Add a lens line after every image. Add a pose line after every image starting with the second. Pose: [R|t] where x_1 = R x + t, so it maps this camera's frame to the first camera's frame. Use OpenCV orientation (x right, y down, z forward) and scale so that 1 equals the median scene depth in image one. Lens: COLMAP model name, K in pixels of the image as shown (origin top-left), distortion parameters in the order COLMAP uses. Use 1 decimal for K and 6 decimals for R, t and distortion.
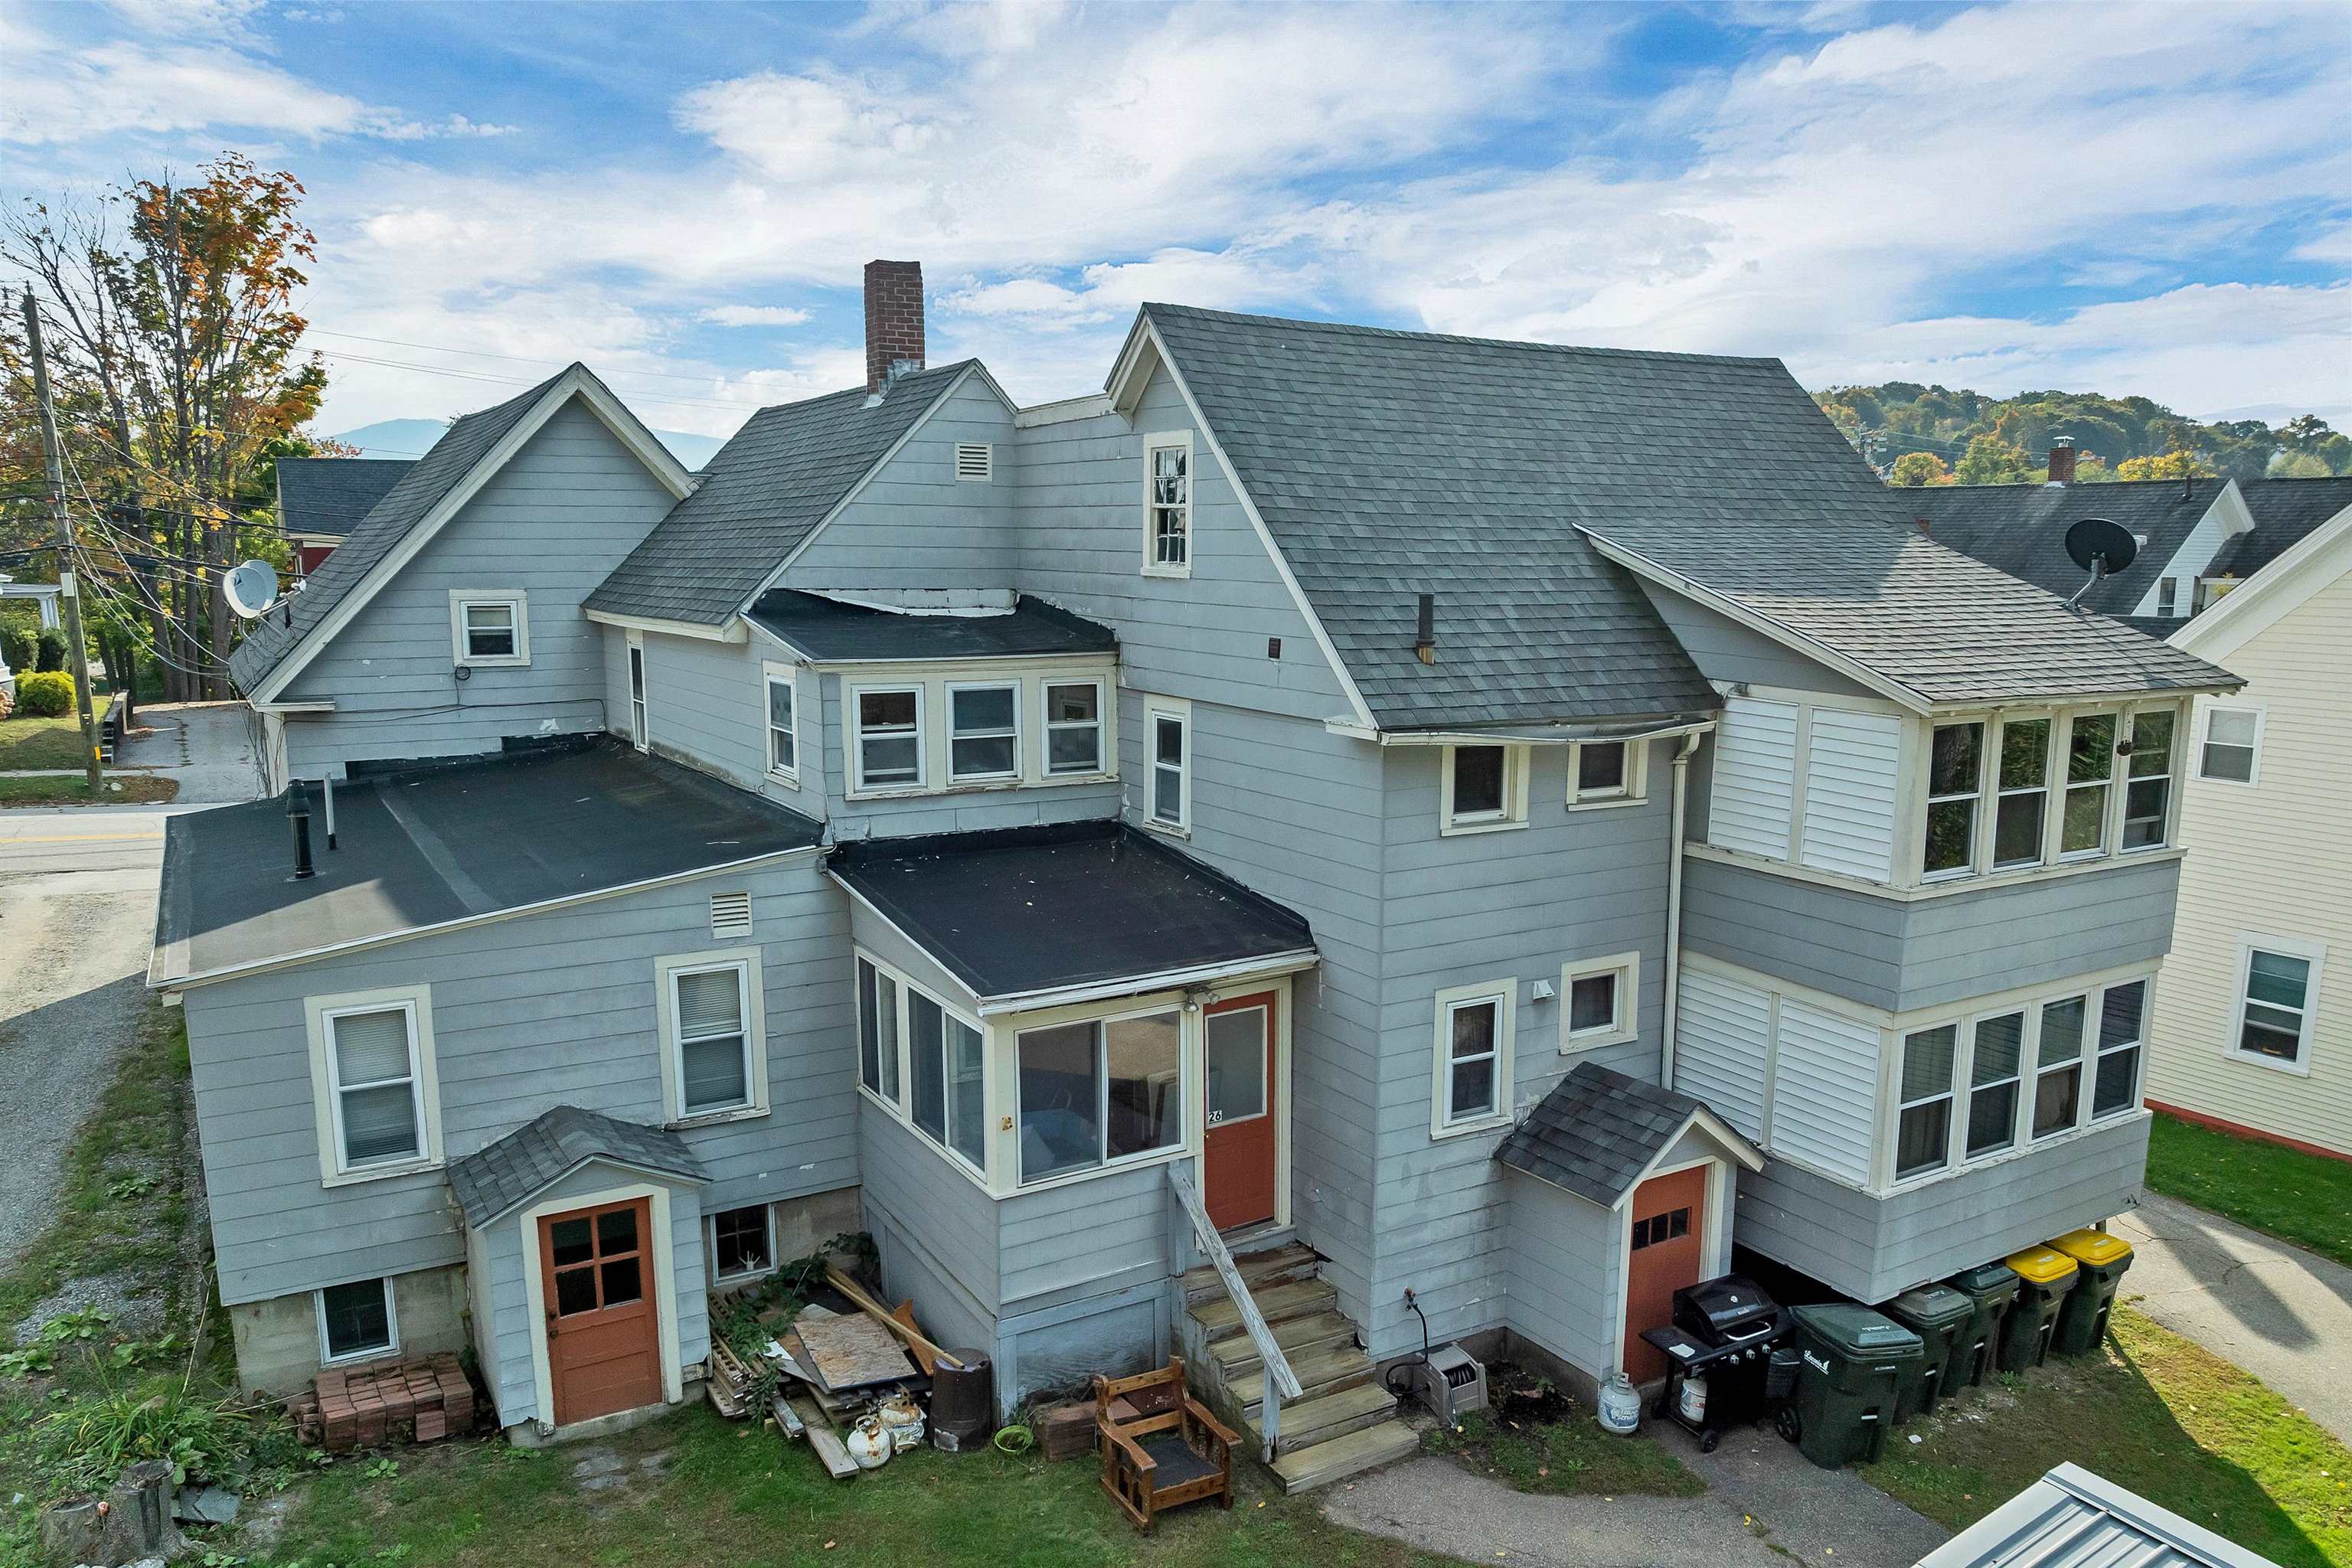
lens RADIAL K [[1698.9, 0, 1193.1], [0, 1698.9, 861.2], [0, 0, 1]] dist [-0.034538, -0.004136]
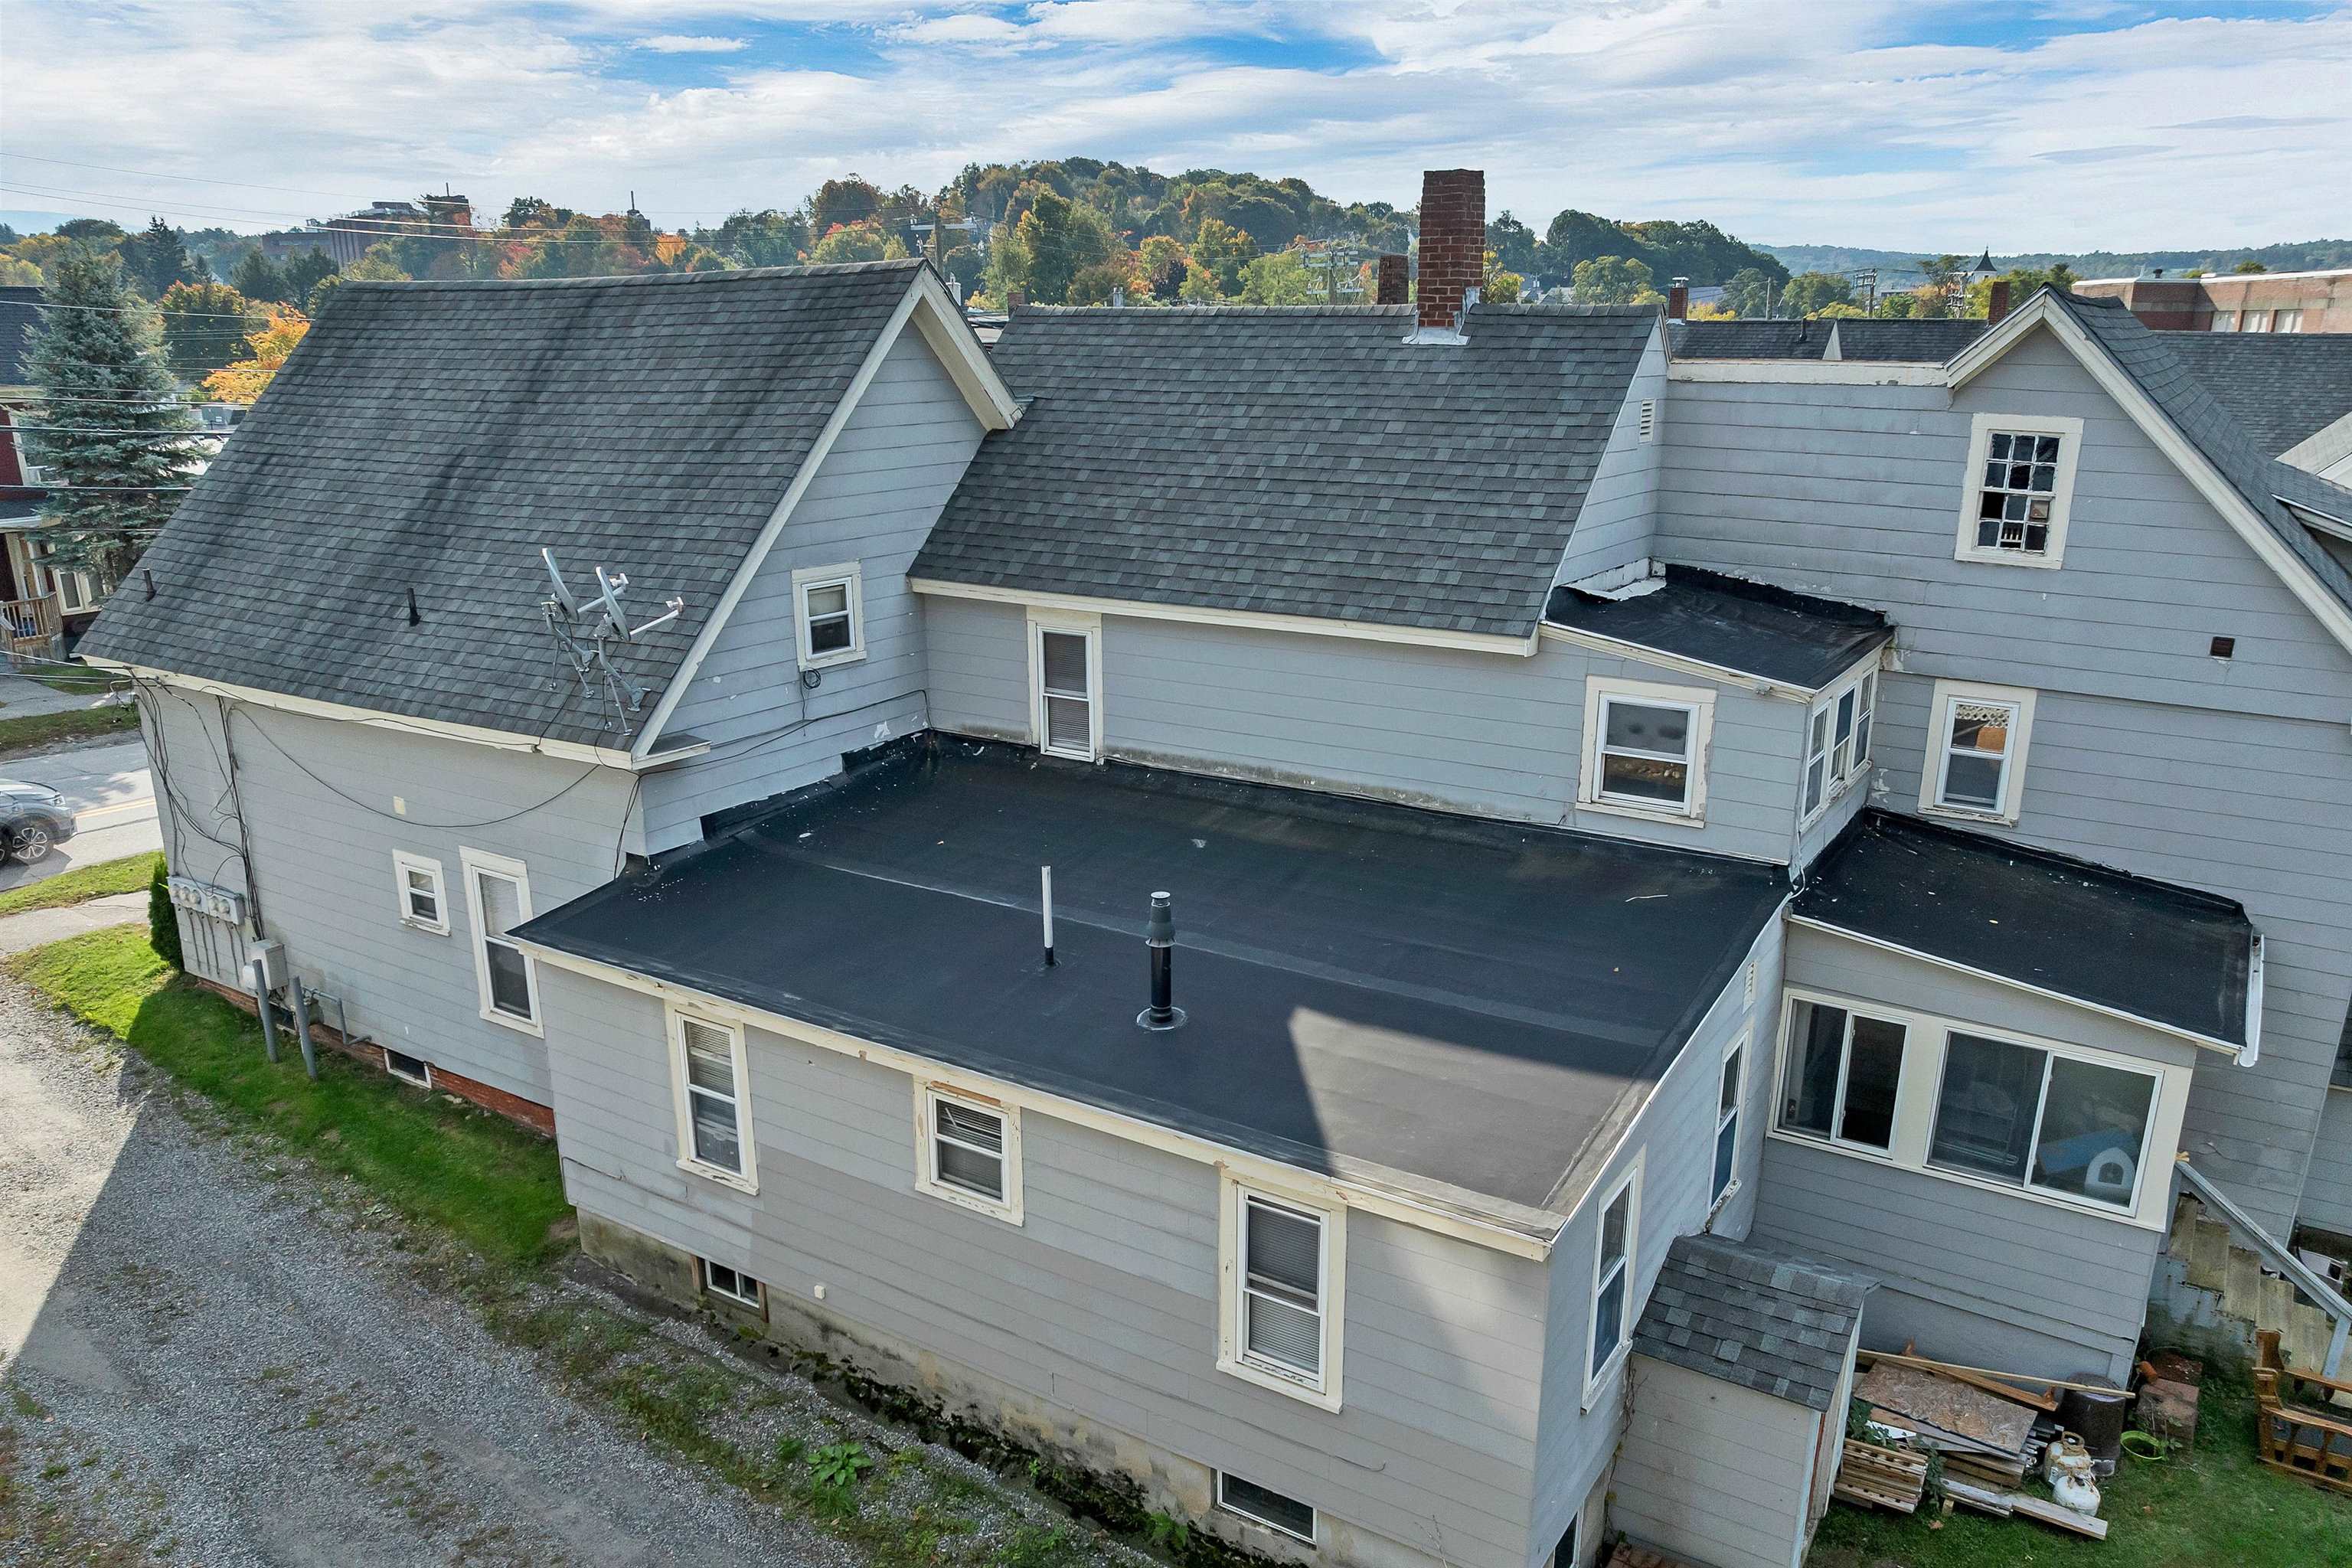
lens RADIAL K [[1698.9, 0, 1193.1], [0, 1698.9, 861.2], [0, 0, 1]] dist [-0.034538, -0.004136]
pose [[0.890388, -0.140381, 0.433015, -0.898920], [0.084262, 0.985648, 0.146279, -0.184769], [-0.447335, -0.093758, 0.889439, 0.340244]]
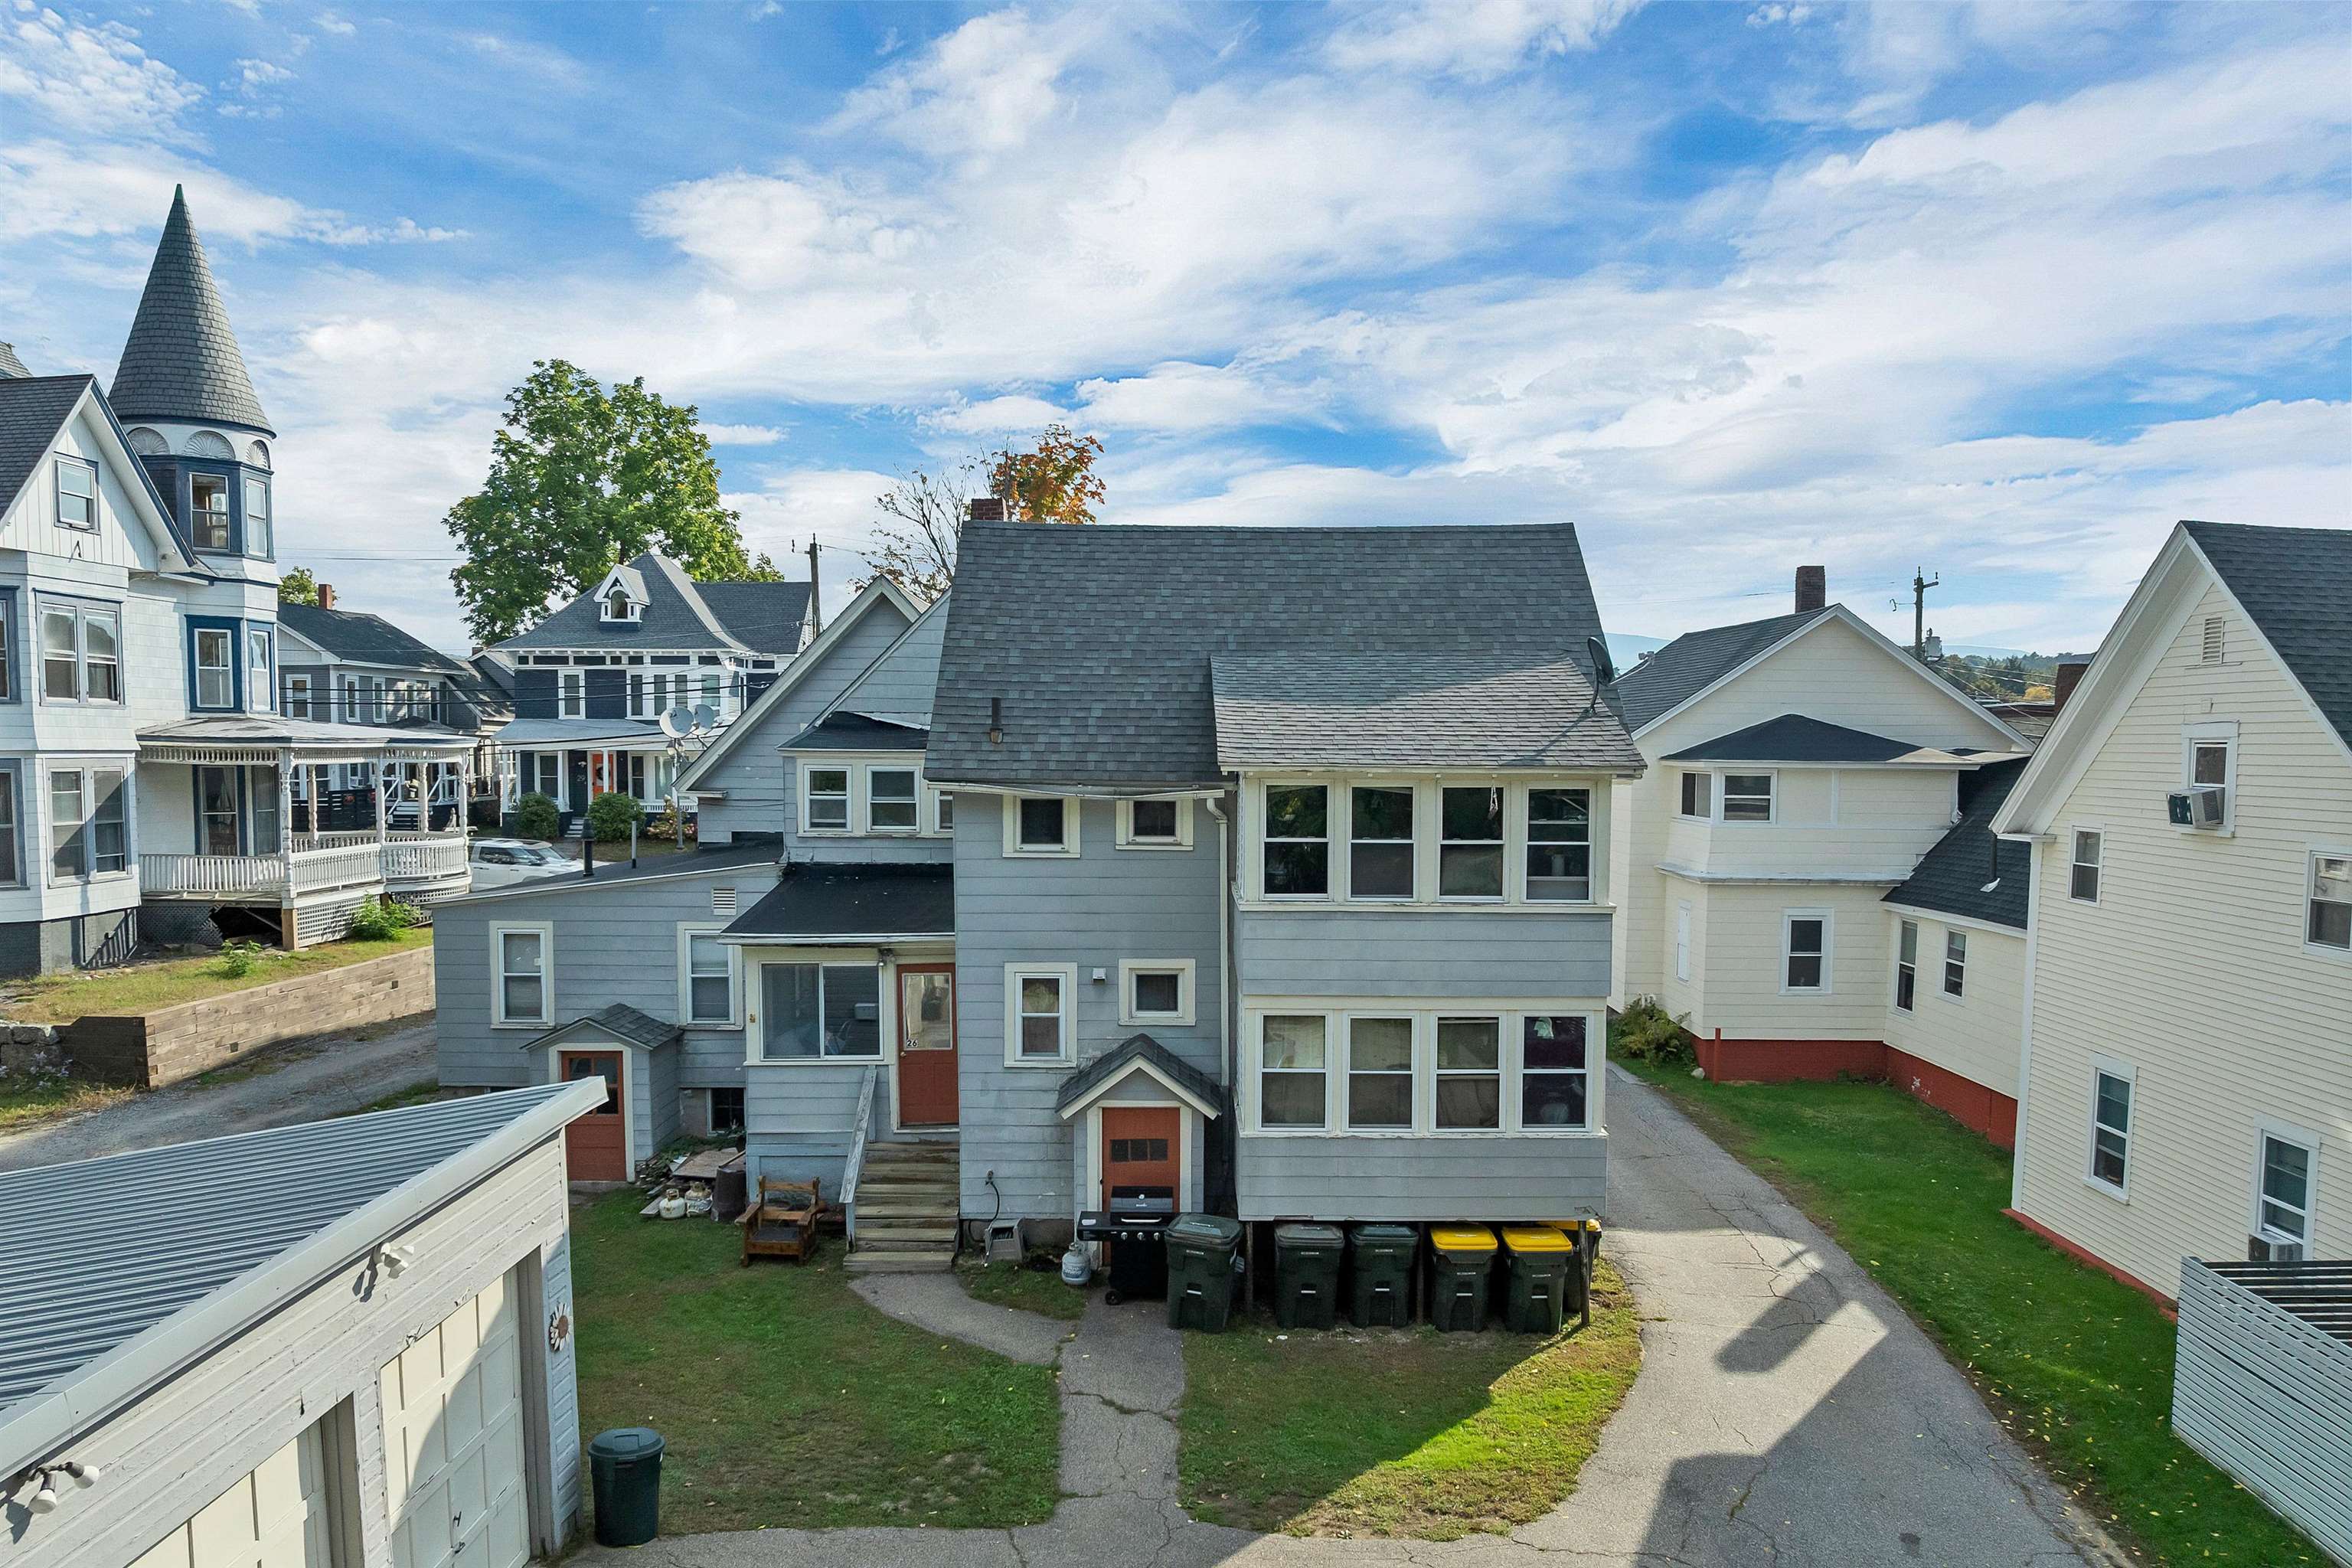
lens RADIAL K [[1698.9, 0, 1193.1], [0, 1698.9, 861.2], [0, 0, 1]] dist [-0.034538, -0.004136]
pose [[0.860021, 0.036364, -0.508962, 0.943491], [-0.094412, 0.991575, -0.088687, 0.095108], [0.501449, 0.124325, 0.856208, -0.180287]]
